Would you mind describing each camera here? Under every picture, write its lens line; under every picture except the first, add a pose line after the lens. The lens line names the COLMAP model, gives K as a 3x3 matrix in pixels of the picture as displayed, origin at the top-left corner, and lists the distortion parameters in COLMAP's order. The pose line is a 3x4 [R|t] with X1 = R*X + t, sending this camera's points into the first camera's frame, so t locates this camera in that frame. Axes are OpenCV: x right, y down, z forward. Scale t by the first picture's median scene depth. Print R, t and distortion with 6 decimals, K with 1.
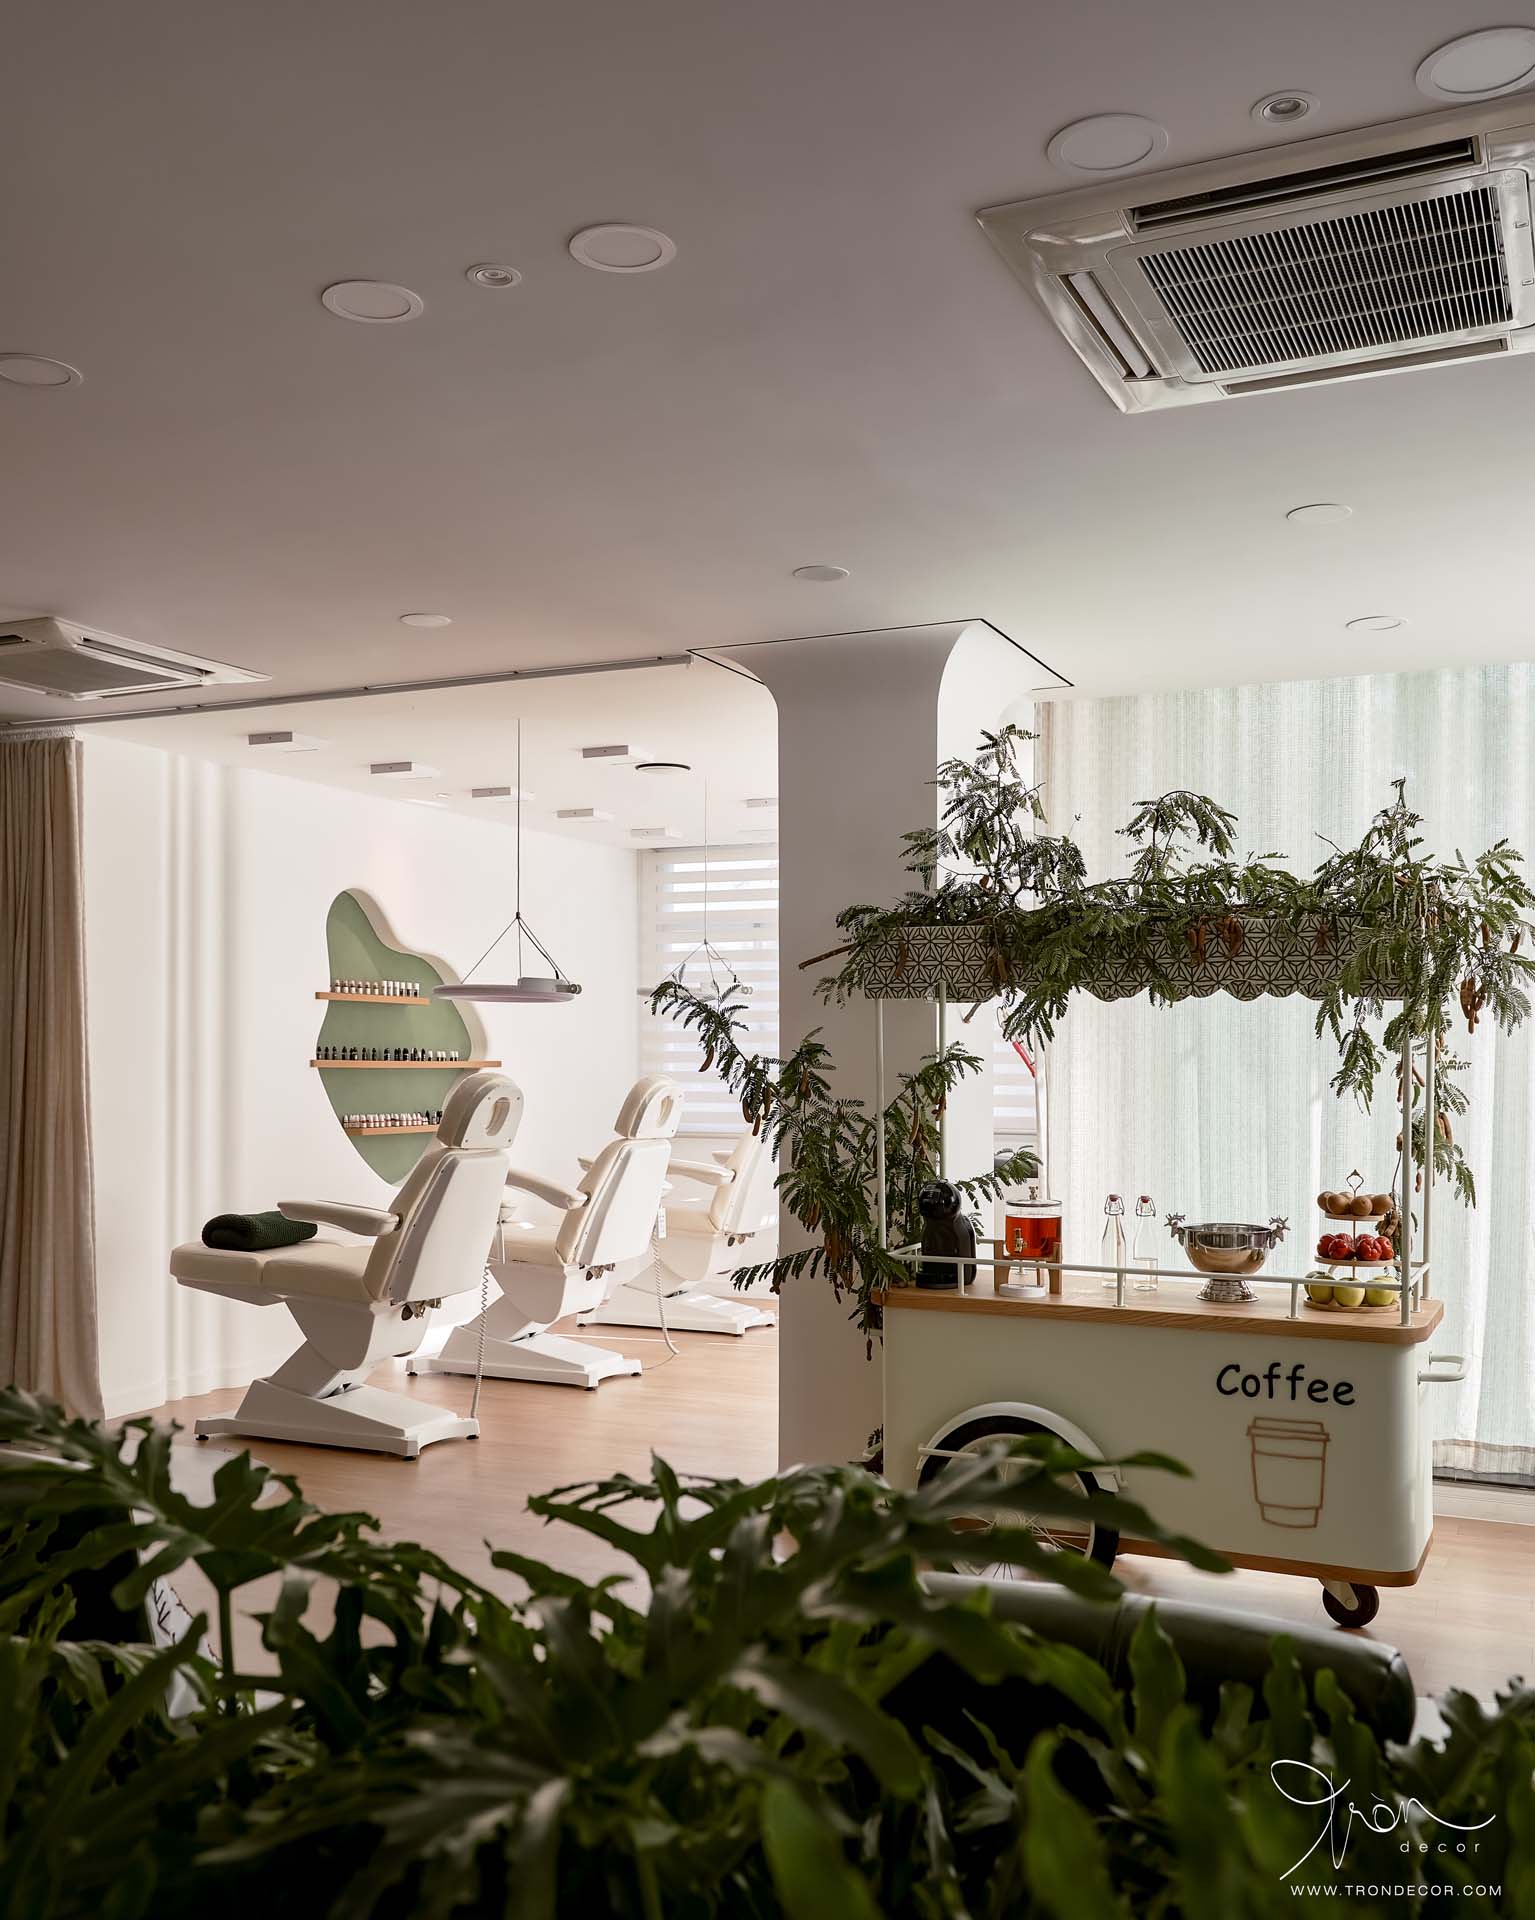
lens RADIAL K [[1796.8, 0, 755.2], [0, 1796.8, 1036.7], [0, 0, 1]] dist [0.003333, 0.000000]
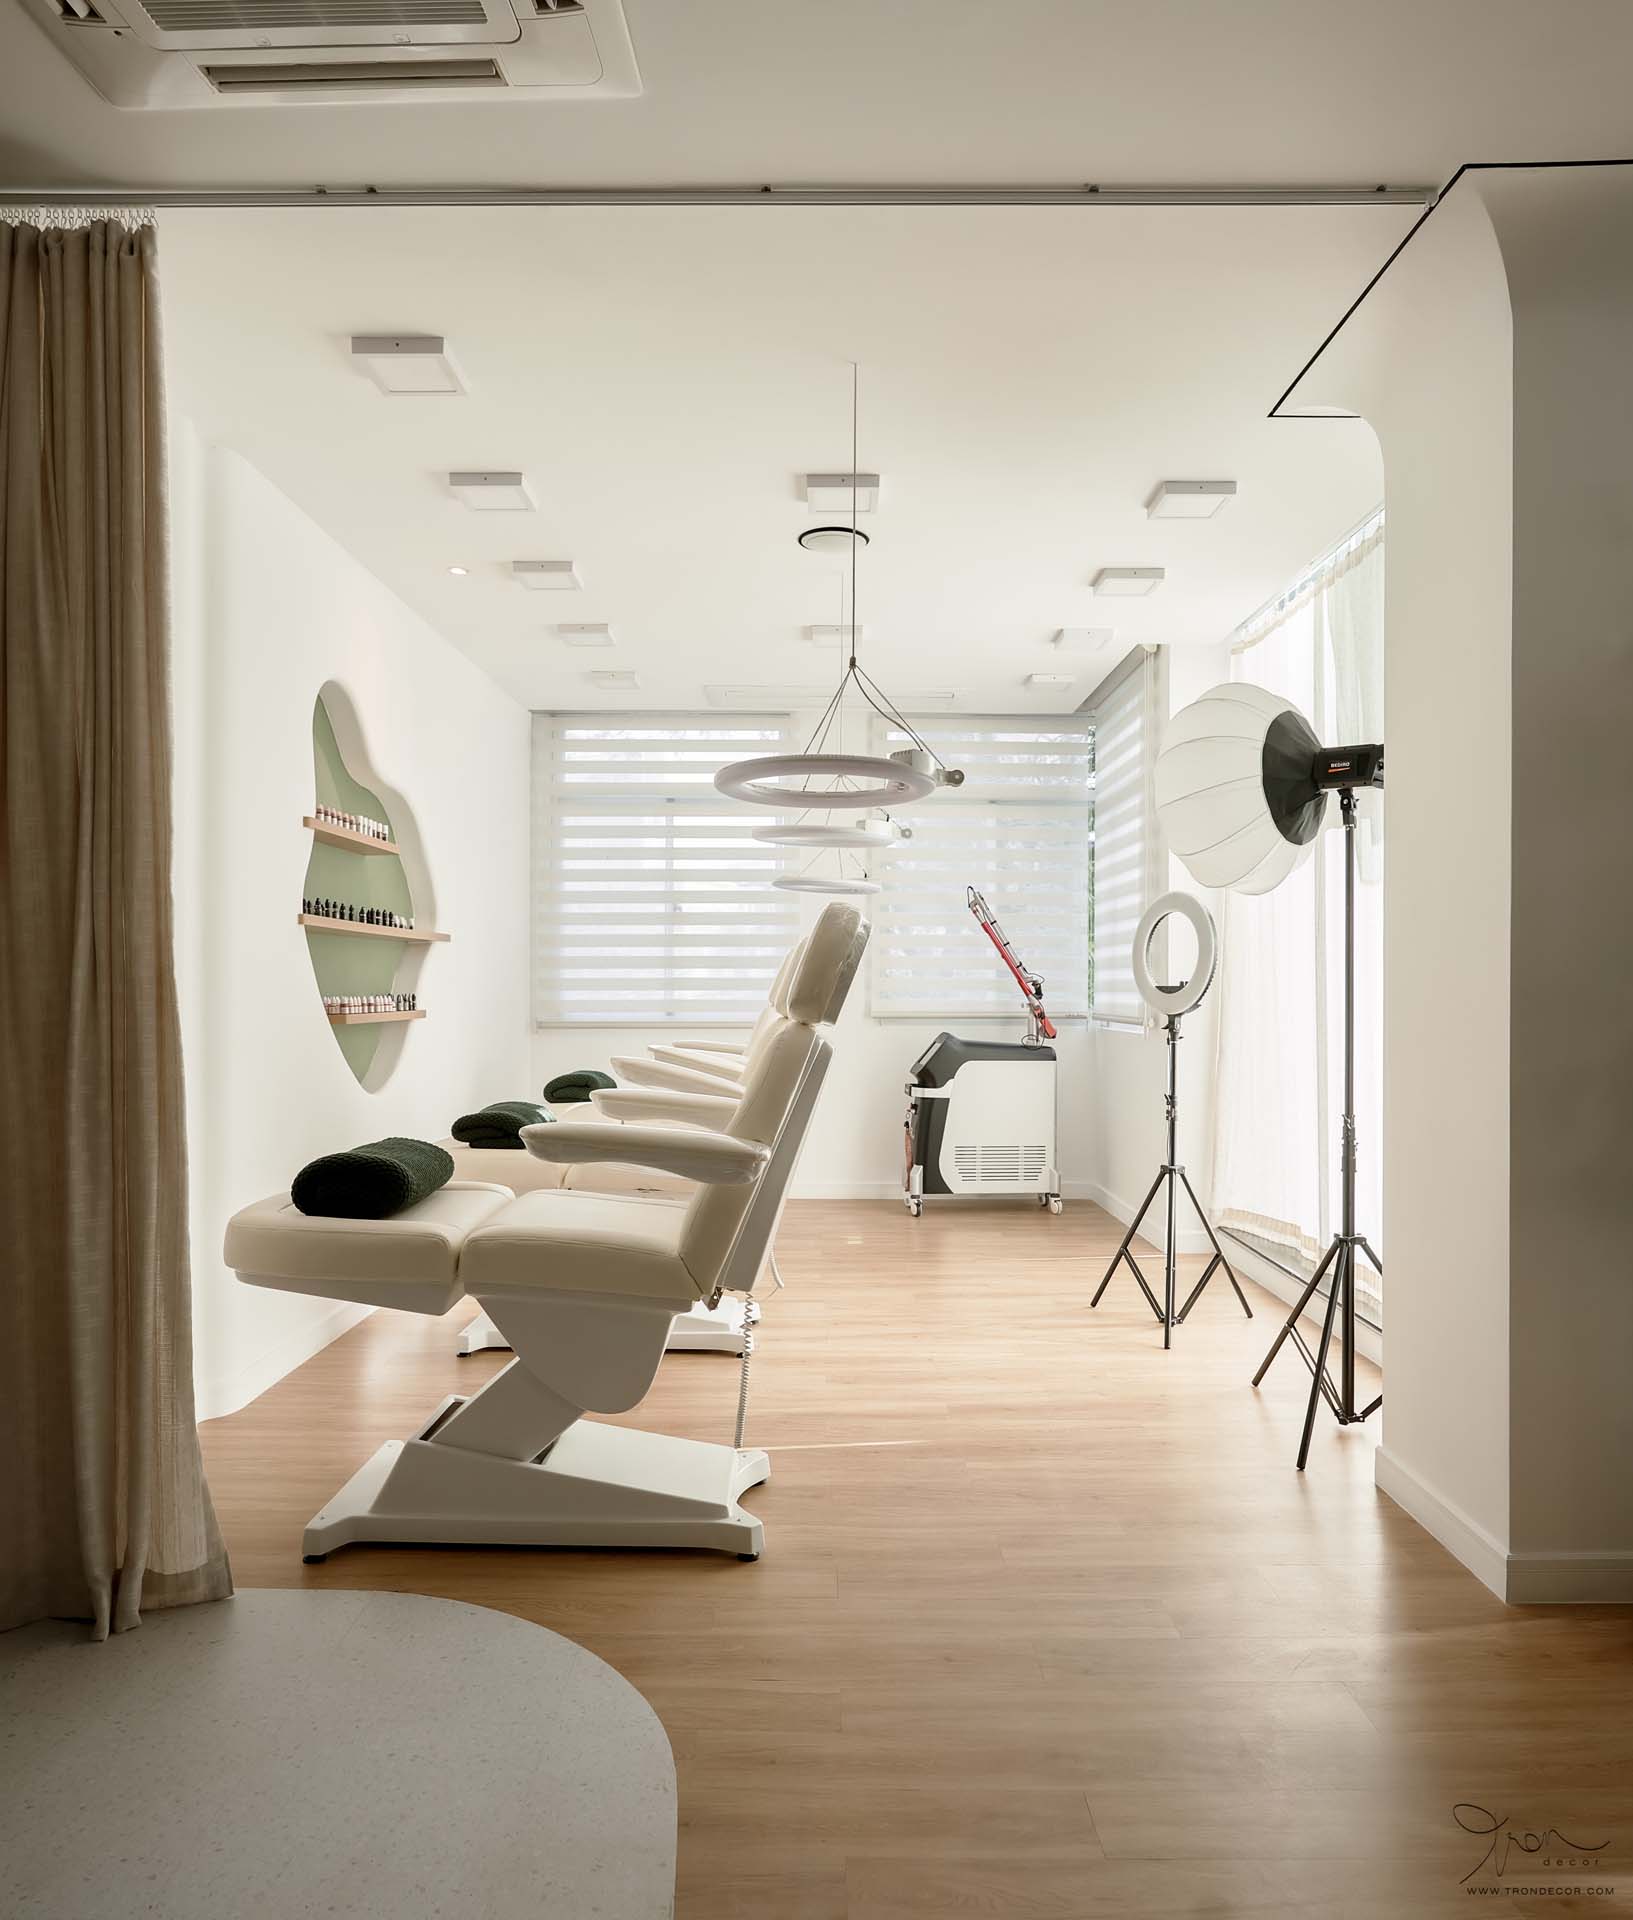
lens RADIAL K [[1282.2, 0, 840.7], [0, 1282.2, 982.8], [0, 0, 1]] dist [-0.032384, 0.009040]
pose [[0.908361, -0.003307, 0.418173, -0.441442], [-0.002814, 0.999898, 0.014021, 0.054327], [-0.418177, -0.013913, 0.908259, 0.800176]]
